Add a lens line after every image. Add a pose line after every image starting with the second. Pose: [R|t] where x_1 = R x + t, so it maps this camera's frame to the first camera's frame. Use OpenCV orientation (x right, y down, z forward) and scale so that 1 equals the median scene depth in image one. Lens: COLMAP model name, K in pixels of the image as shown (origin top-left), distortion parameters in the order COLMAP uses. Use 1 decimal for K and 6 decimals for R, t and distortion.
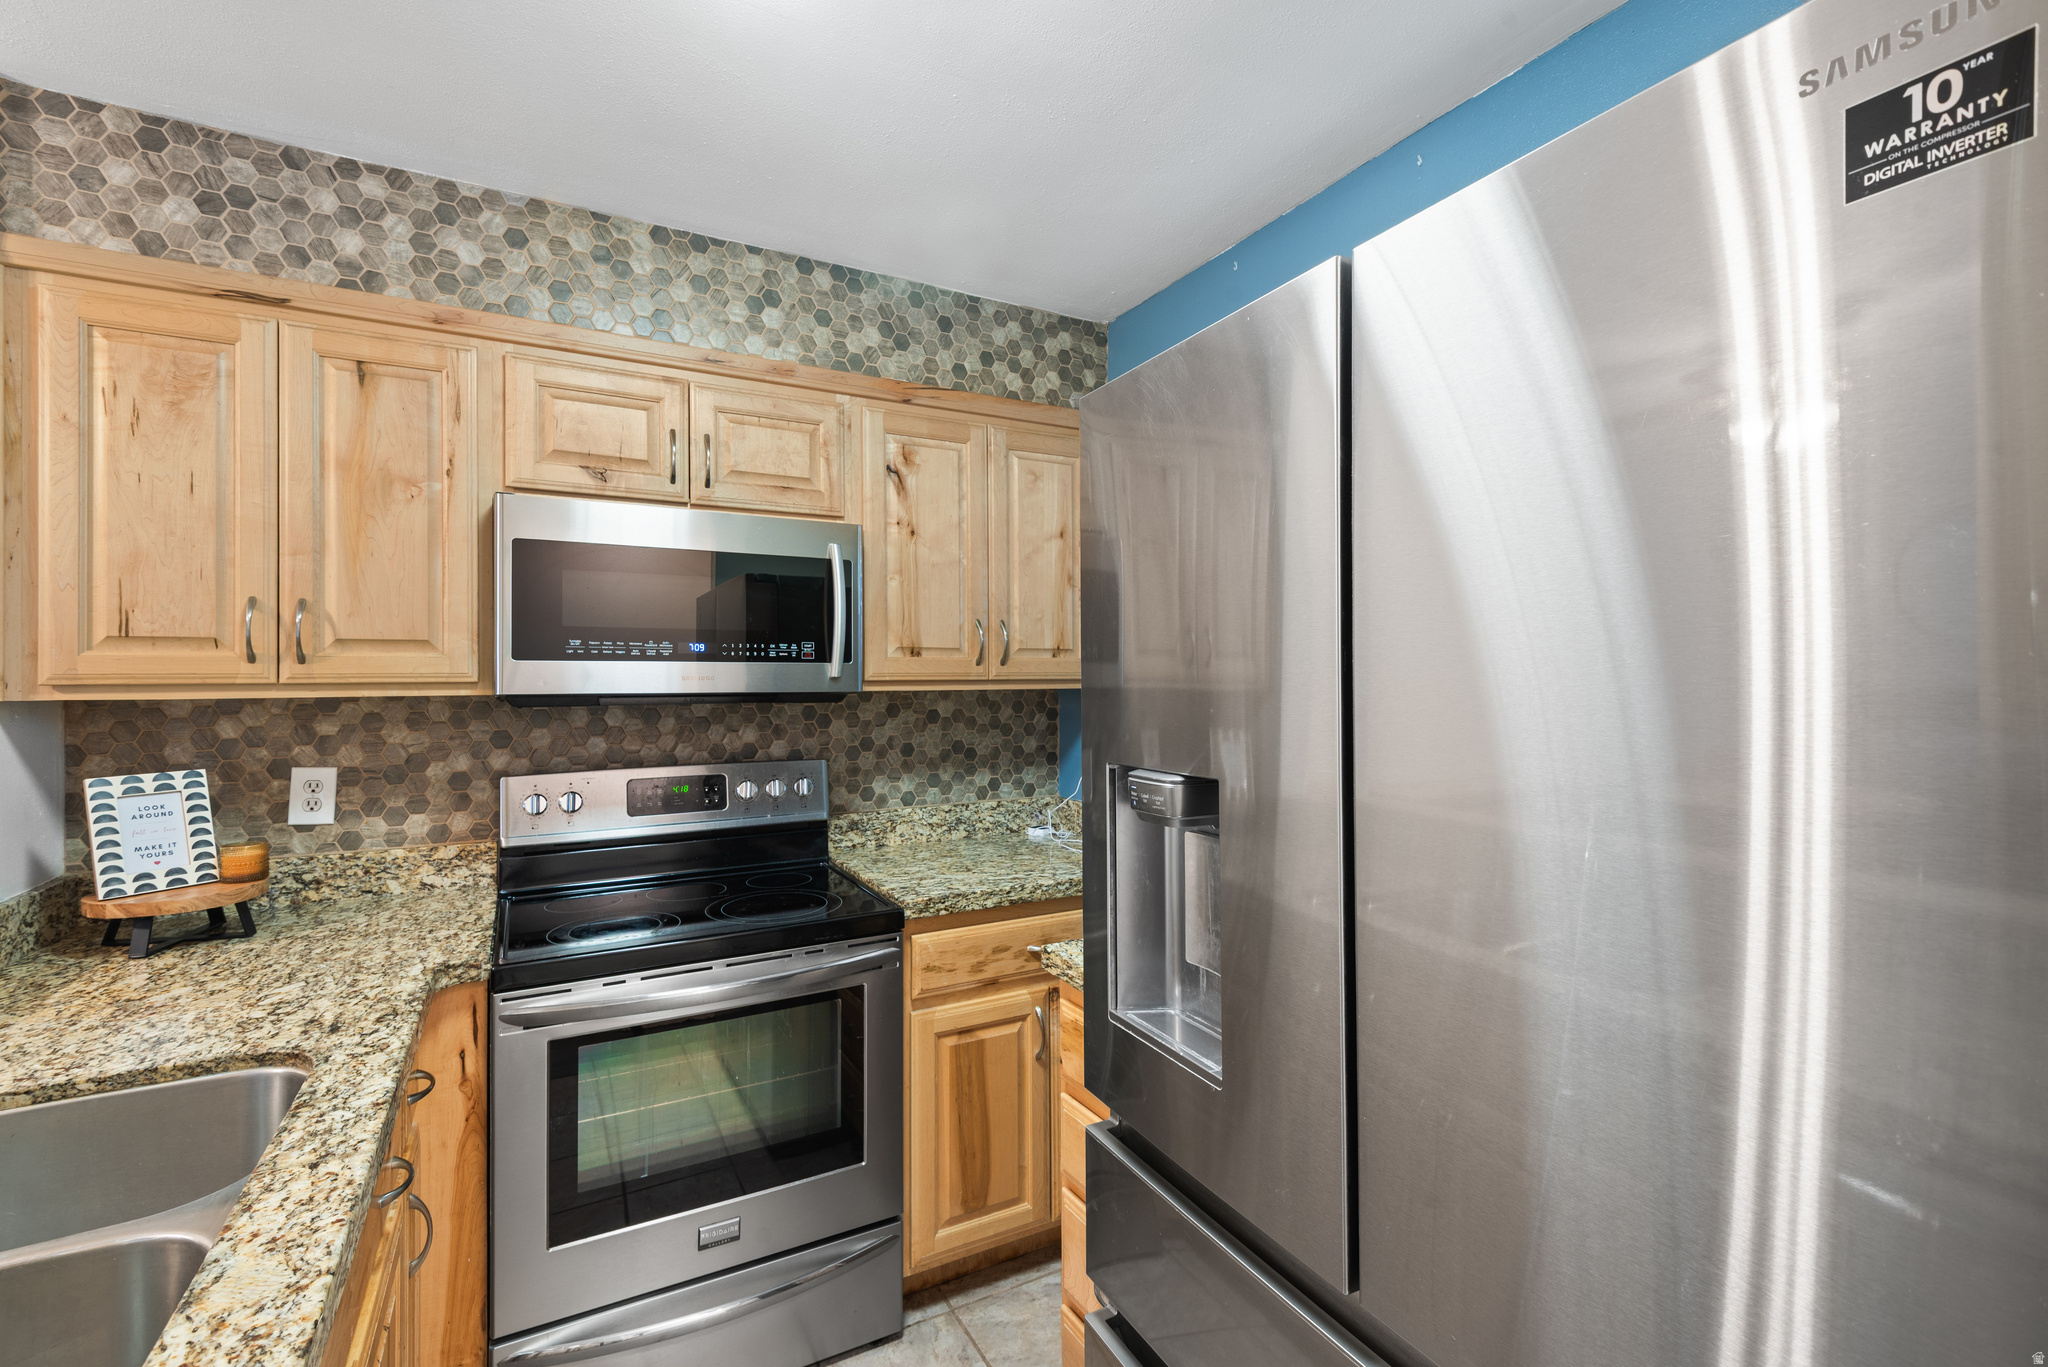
lens RADIAL K [[912.0, 0, 1032.6], [0, 912.0, 669.5], [0, 0, 1]] dist [0.030443, -0.018084]
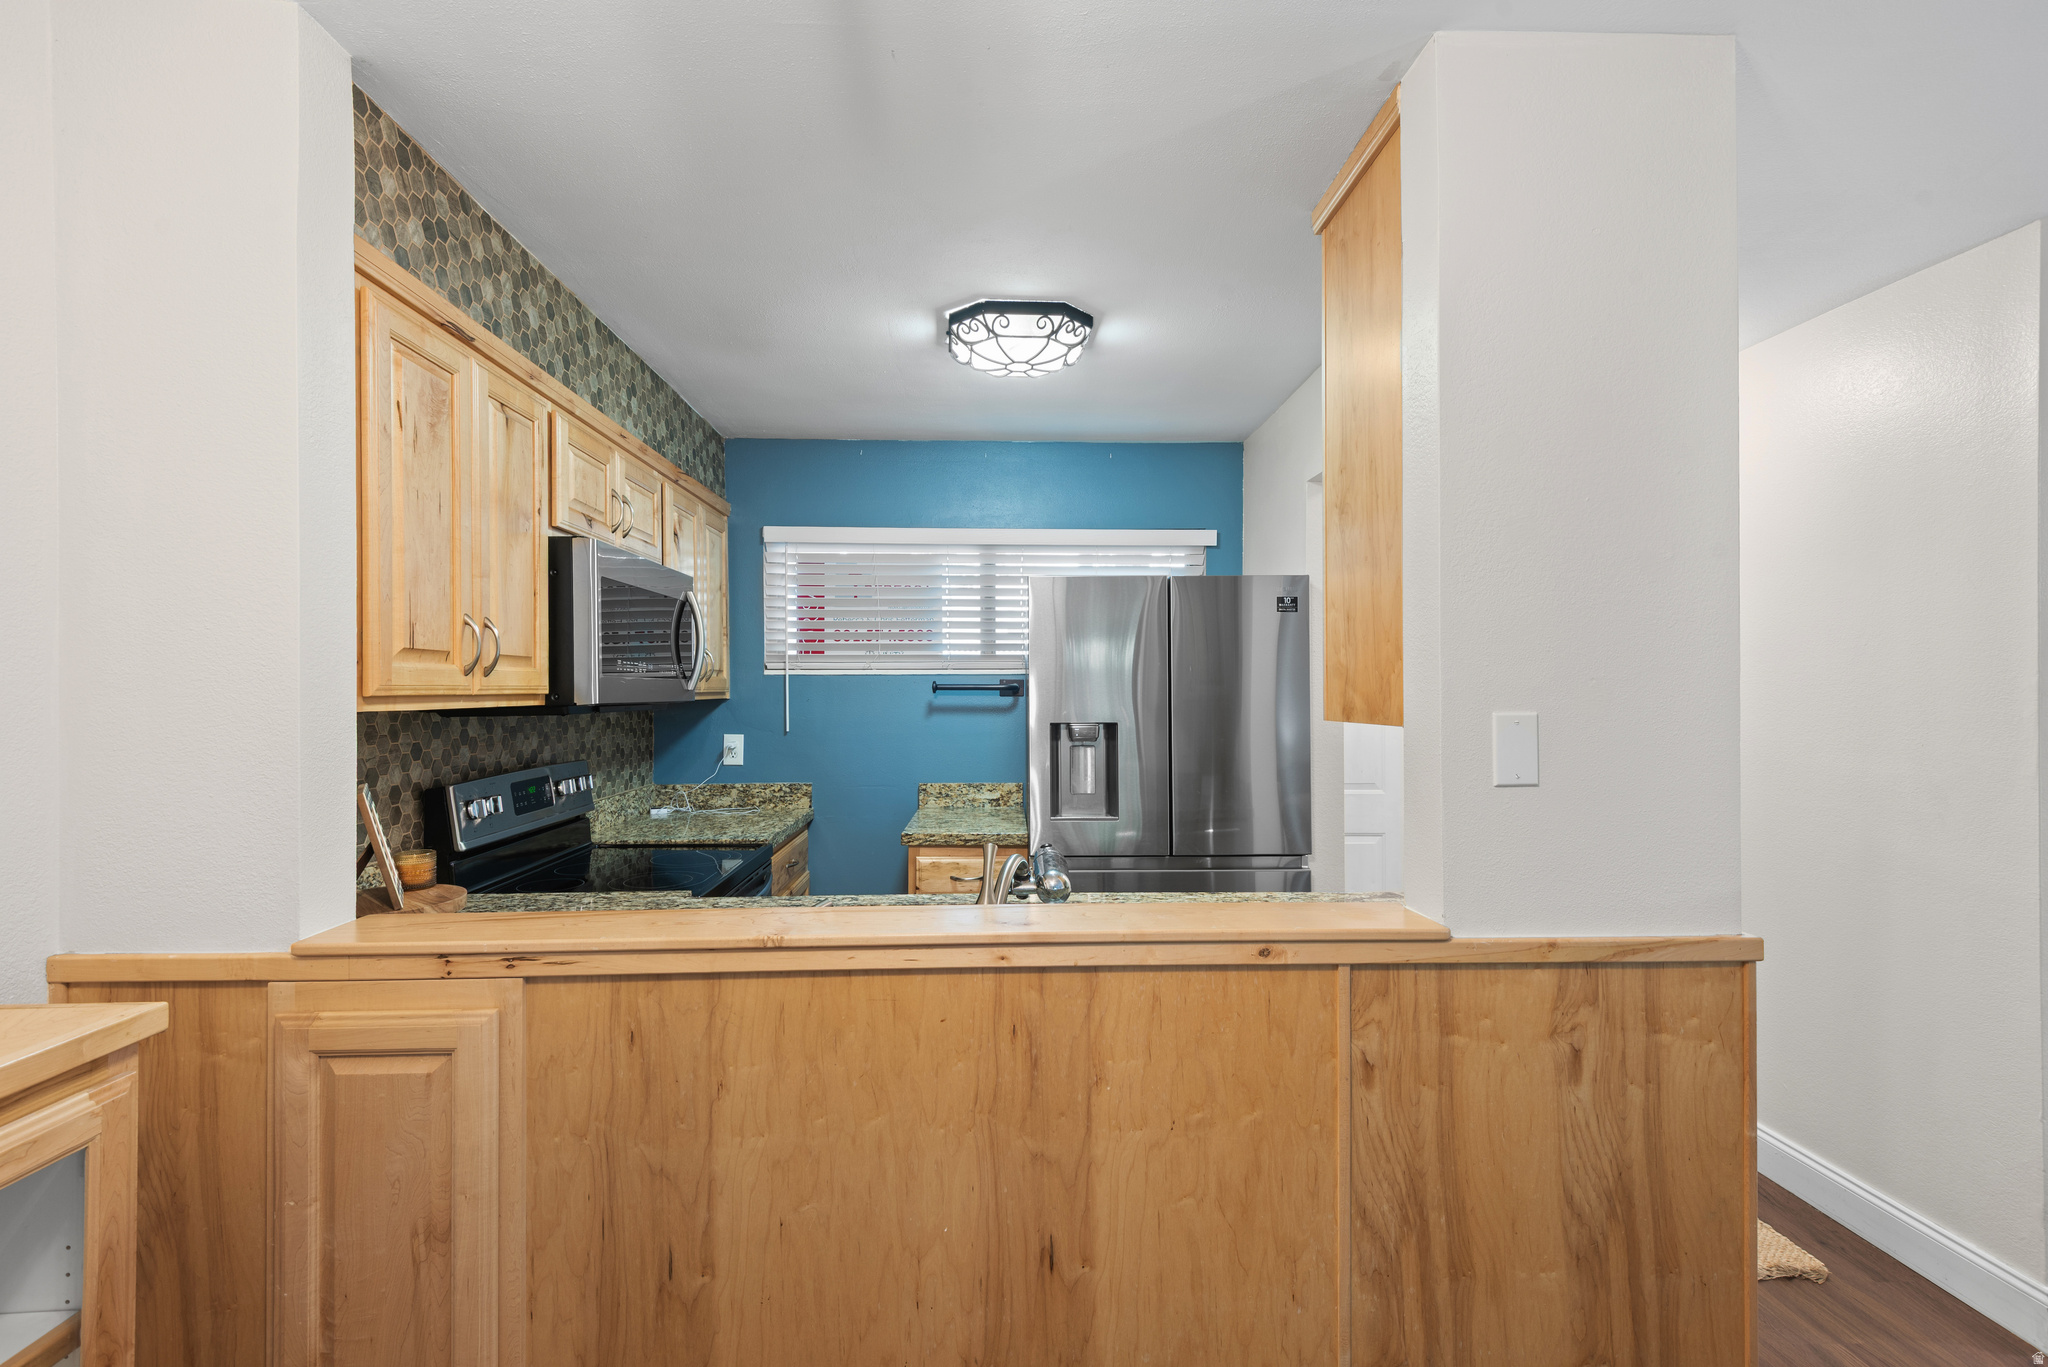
lens RADIAL K [[925.6, 0, 1024.0], [0, 925.6, 683.5], [0, 0, 1]] dist [0.035494, -0.022738]
pose [[0.446309, 0.009302, 0.894831, -1.355915], [-0.007057, 0.999951, -0.006875, 0.004526], [-0.894851, -0.003246, 0.446353, -0.059670]]
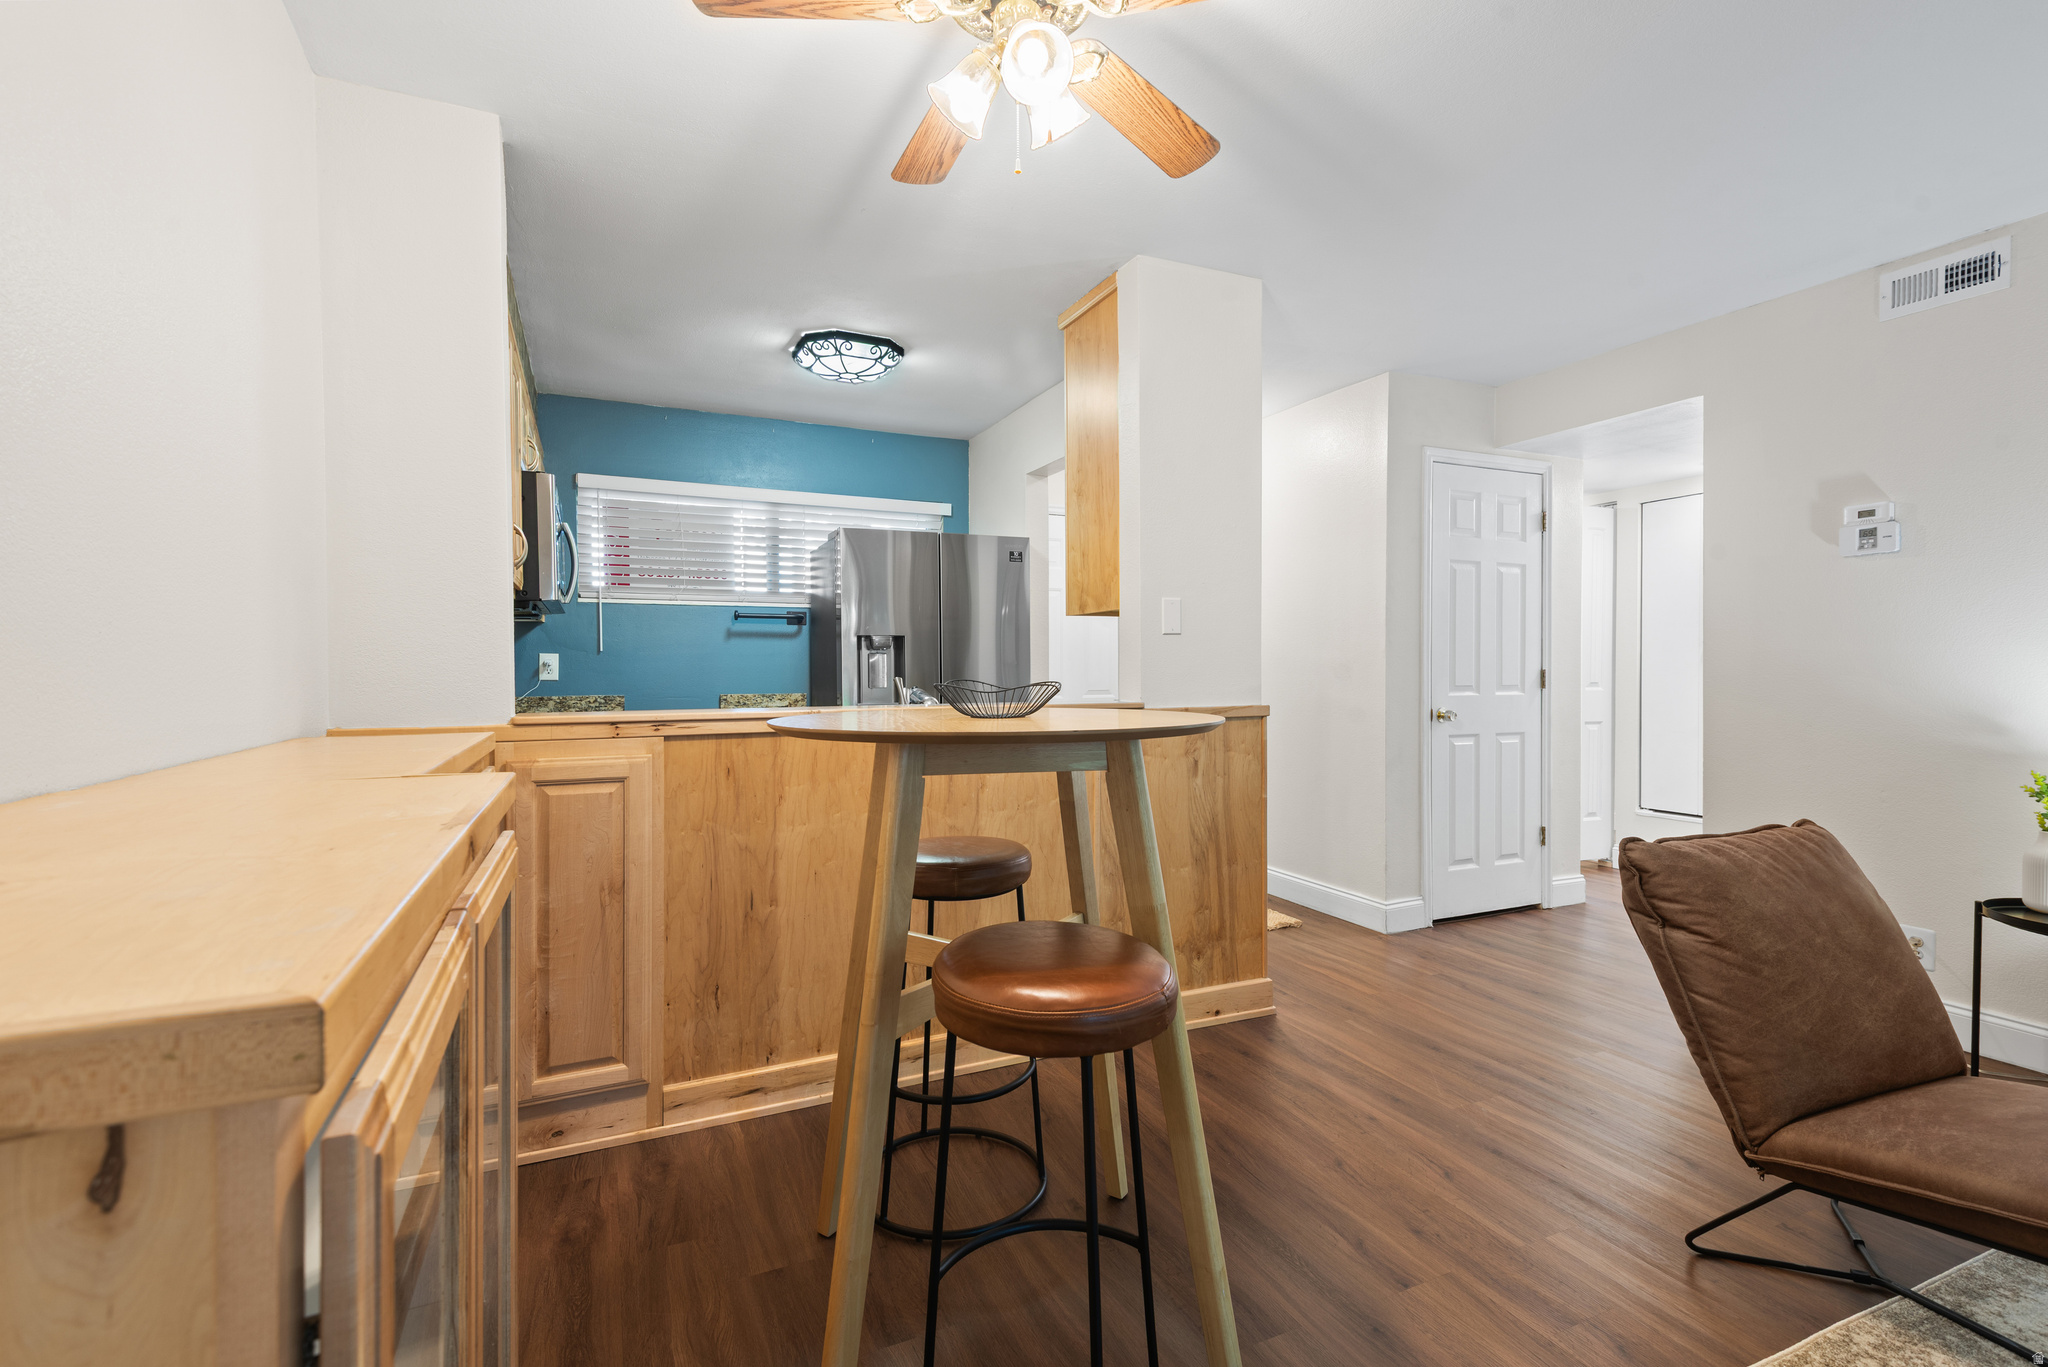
lens RADIAL K [[916.3, 0, 1033.2], [0, 916.3, 677.0], [0, 0, 1]] dist [0.034995, -0.016553]
pose [[0.061742, -0.006332, 0.998072, -2.031830], [-0.003970, 0.999970, 0.006590, 0.140928], [-0.998084, -0.004369, 0.061715, 0.056398]]
